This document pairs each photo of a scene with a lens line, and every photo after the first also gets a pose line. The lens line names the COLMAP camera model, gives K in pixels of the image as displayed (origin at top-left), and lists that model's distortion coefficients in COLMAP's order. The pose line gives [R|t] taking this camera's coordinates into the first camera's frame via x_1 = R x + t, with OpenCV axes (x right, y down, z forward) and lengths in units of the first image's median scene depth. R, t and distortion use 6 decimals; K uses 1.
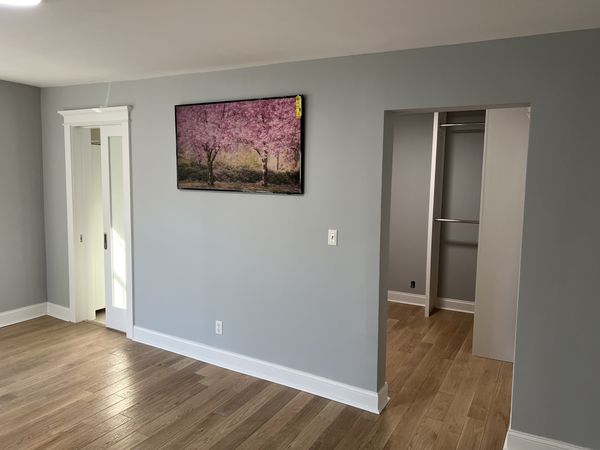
lens RADIAL K [[449.8, 0, 300.0], [0, 449.8, 225.0], [0, 0, 1]] dist [0.081032, -0.098464]
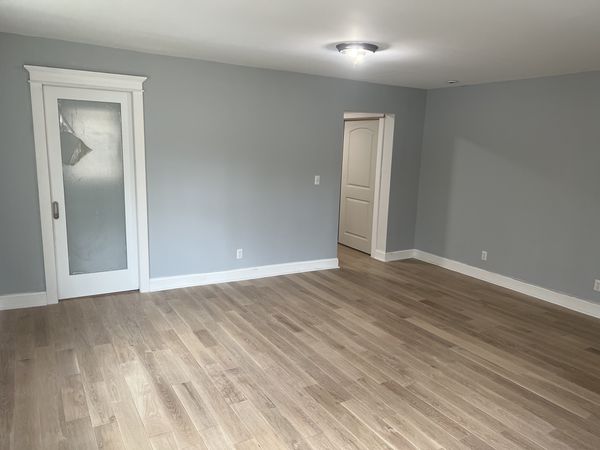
lens RADIAL K [[436.6, 0, 300.0], [0, 436.6, 225.0], [0, 0, 1]] dist [0.081201, -0.090762]
pose [[0.502770, -0.162426, 0.849023, -1.327931], [0.072715, 0.986654, 0.145696, -0.048836], [-0.861357, -0.011515, 0.507870, 0.170994]]
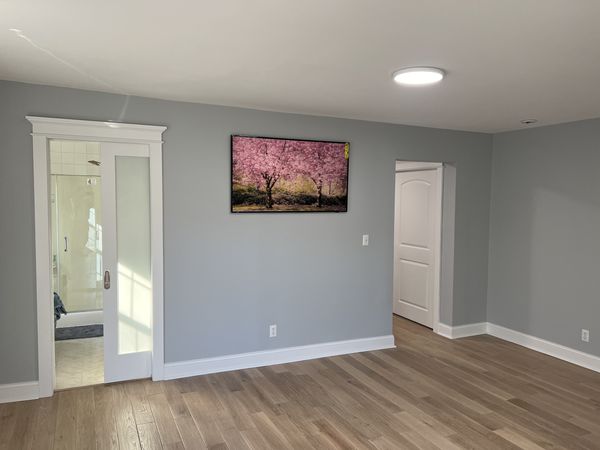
lens RADIAL K [[449.8, 0, 300.0], [0, 449.8, 225.0], [0, 0, 1]] dist [0.081032, -0.098464]
pose [[0.580526, -0.063180, 0.811787, -1.150038], [0.089229, 0.995917, 0.013701, -0.056512], [-0.809338, 0.064481, 0.583794, 0.282418]]
